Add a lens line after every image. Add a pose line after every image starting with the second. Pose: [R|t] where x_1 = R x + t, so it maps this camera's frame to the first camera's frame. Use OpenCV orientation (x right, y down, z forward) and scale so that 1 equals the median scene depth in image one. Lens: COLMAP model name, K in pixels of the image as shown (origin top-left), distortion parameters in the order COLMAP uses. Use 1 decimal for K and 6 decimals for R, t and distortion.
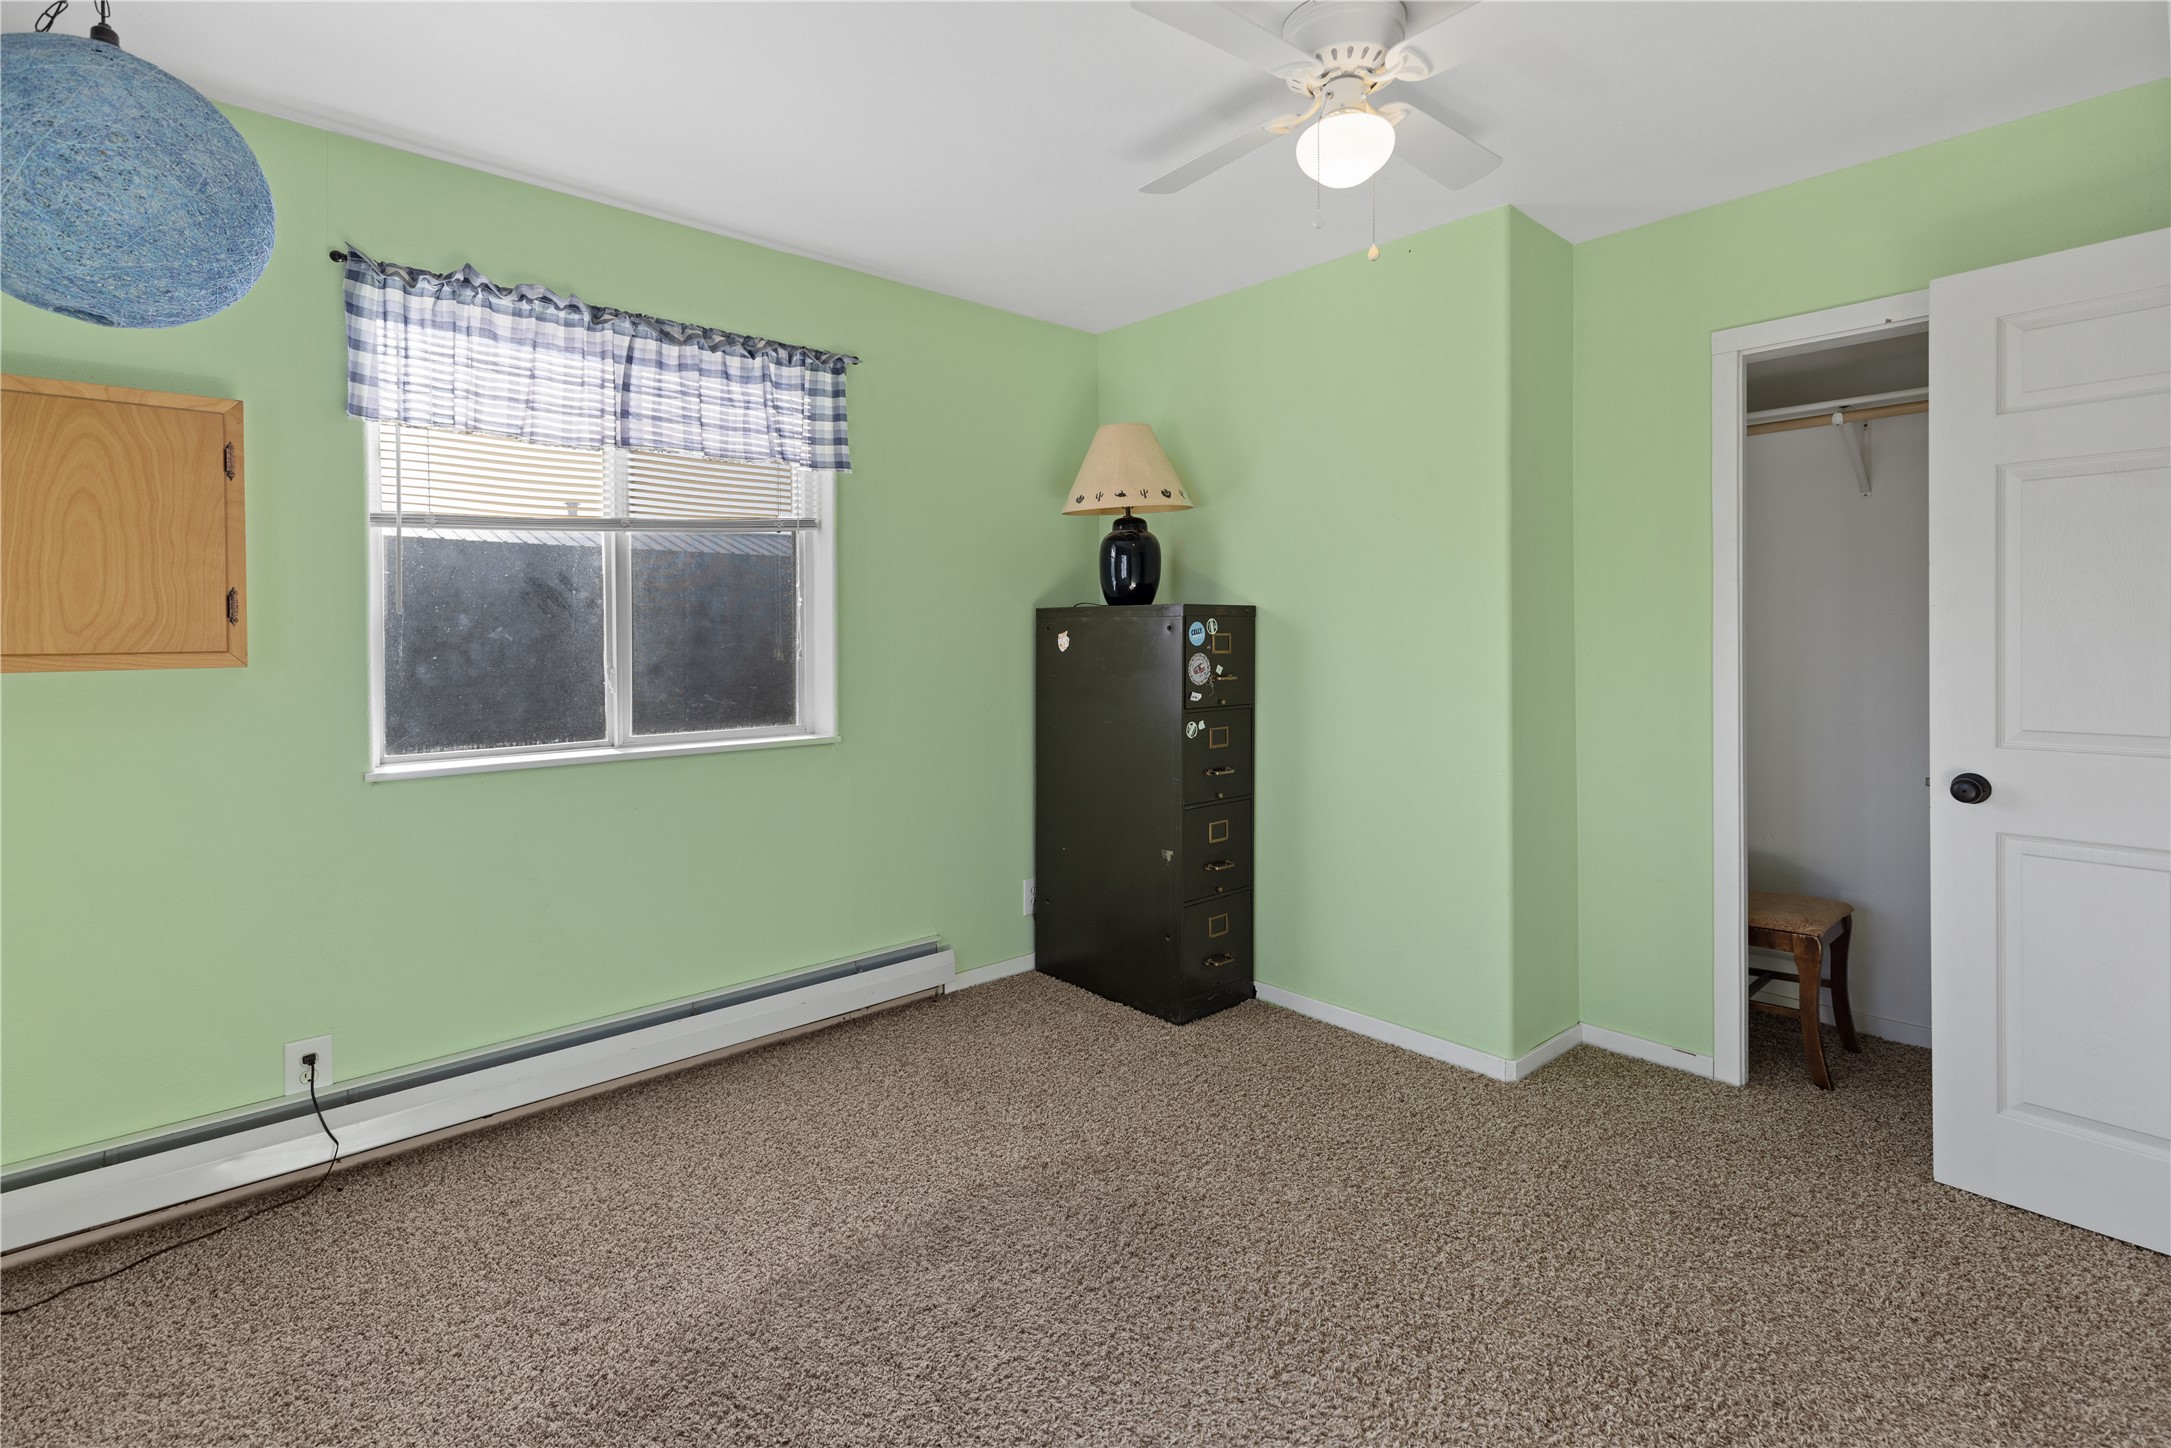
lens RADIAL K [[1001.9, 0, 1085.0], [0, 1001.9, 652.3], [0, 0, 1]] dist [-0.000740, -0.000483]
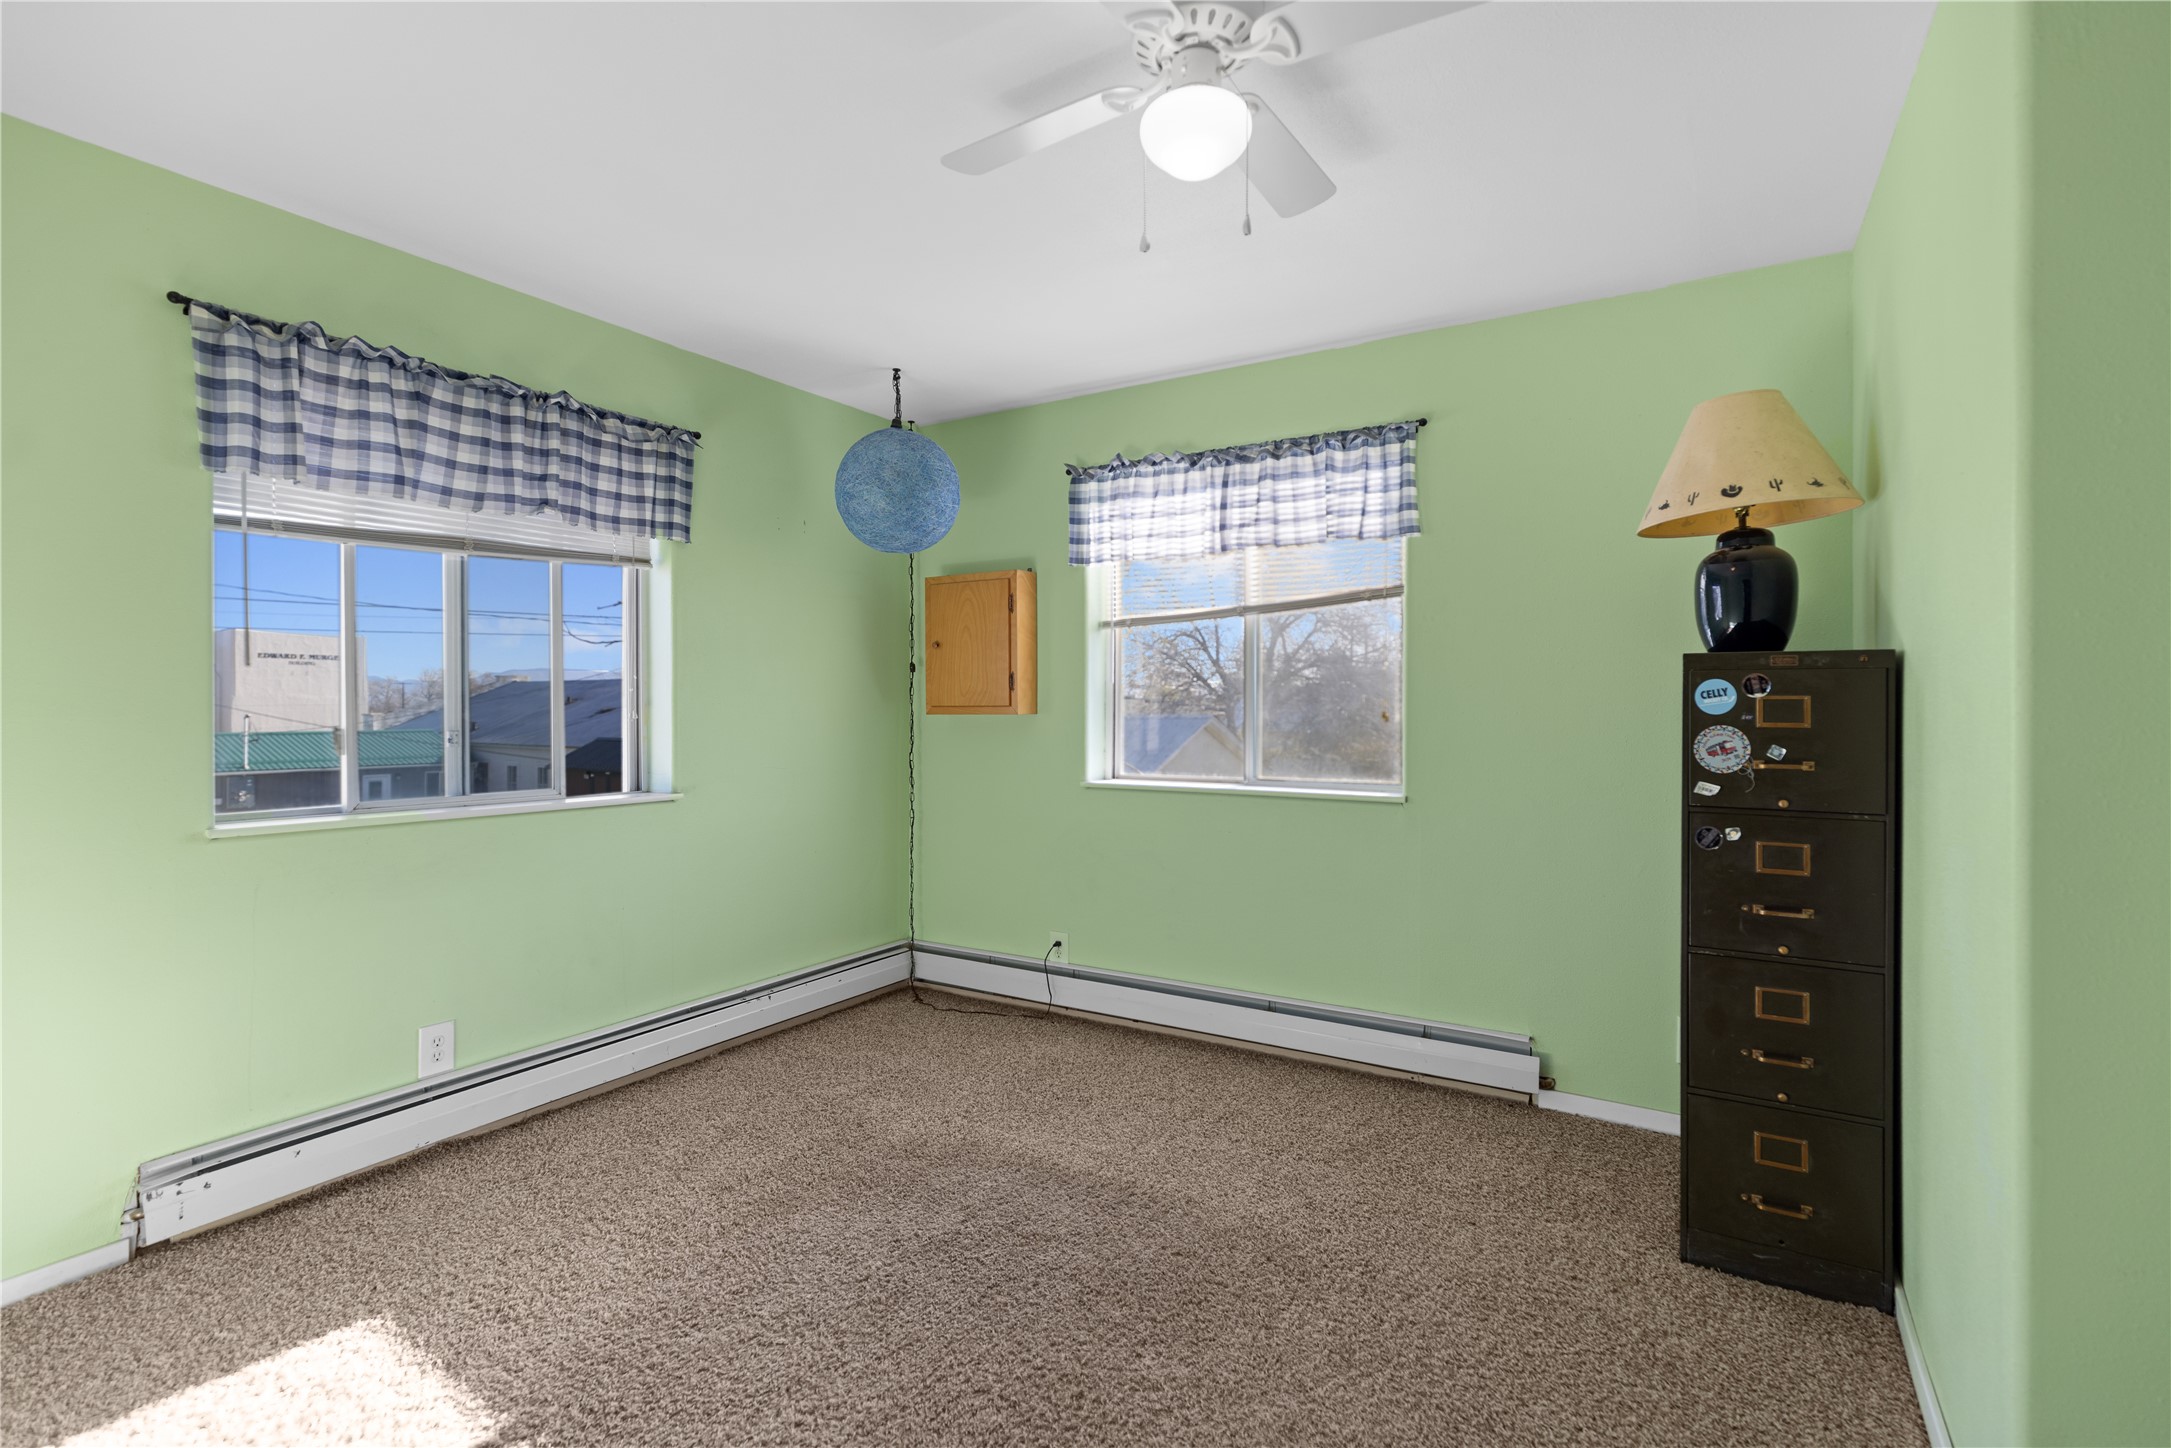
lens RADIAL K [[981.1, 0, 1091.8], [0, 981.1, 713.3], [0, 0, 1]] dist [0.002041, 0.000028]
pose [[0.295787, 0.017817, -0.955088, 0.689987], [-0.015876, 0.999780, 0.013734, -0.010656], [0.955122, 0.011100, 0.296005, 0.450614]]
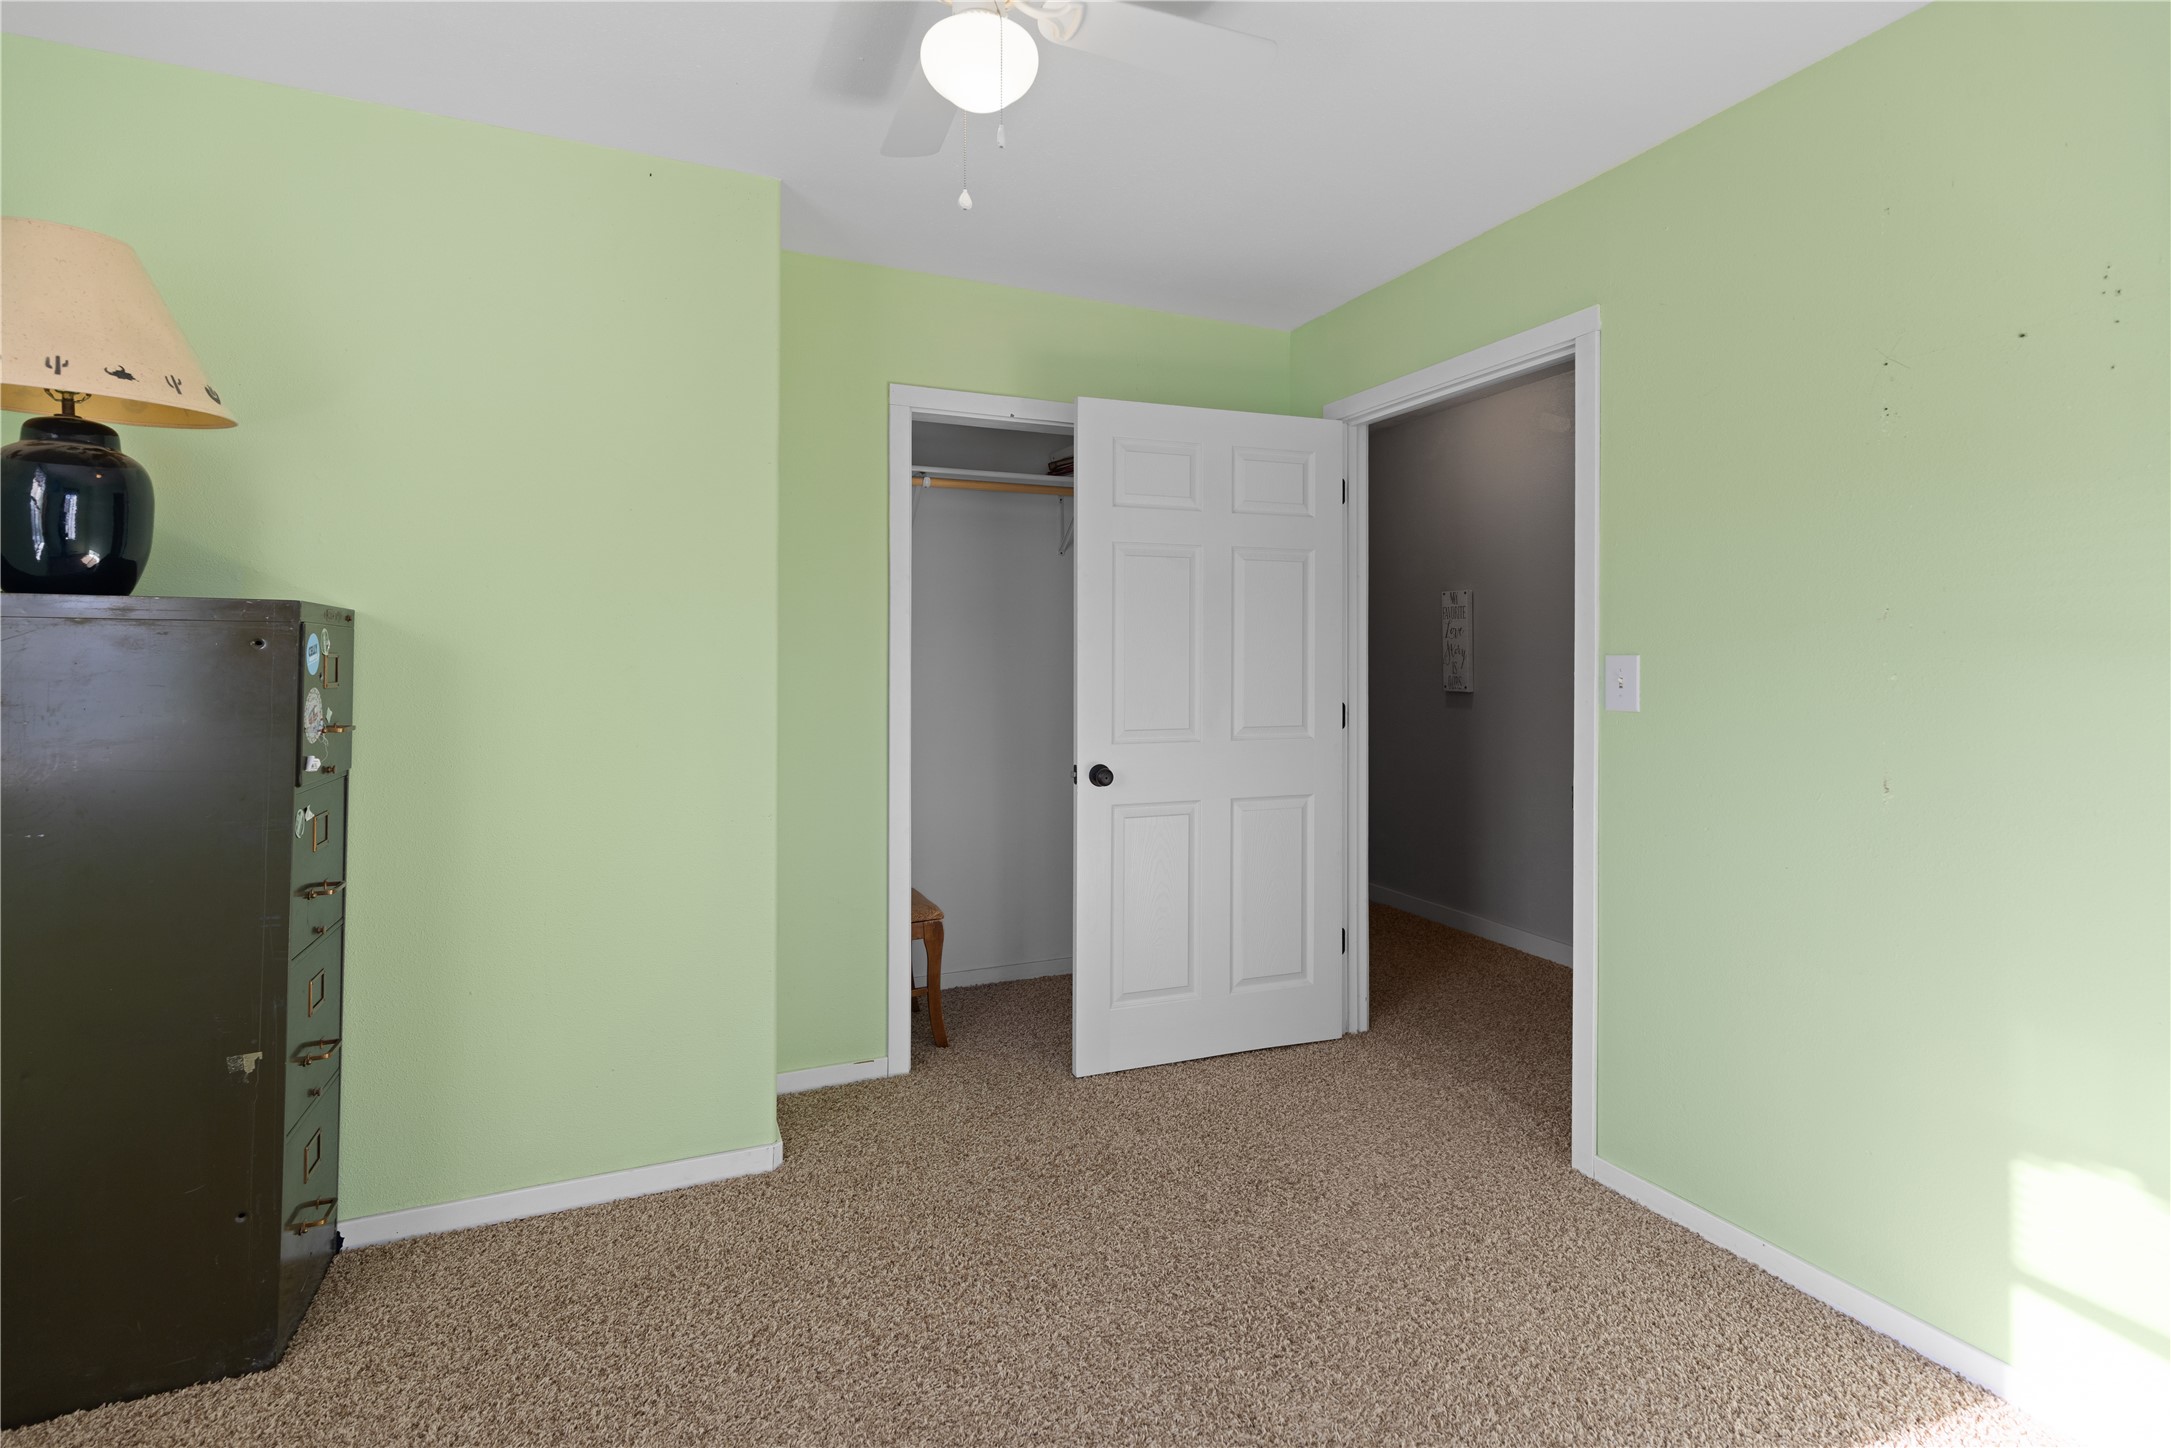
lens RADIAL K [[1009.7, 0, 1086.6], [0, 1009.7, 650.3], [0, 0, 1]] dist [0.001741, -0.000090]
pose [[0.319233, 0.016260, 0.947537, -0.329236], [0.008523, 0.999763, -0.020027, -0.005443], [-0.947638, 0.014469, 0.319019, 0.441466]]
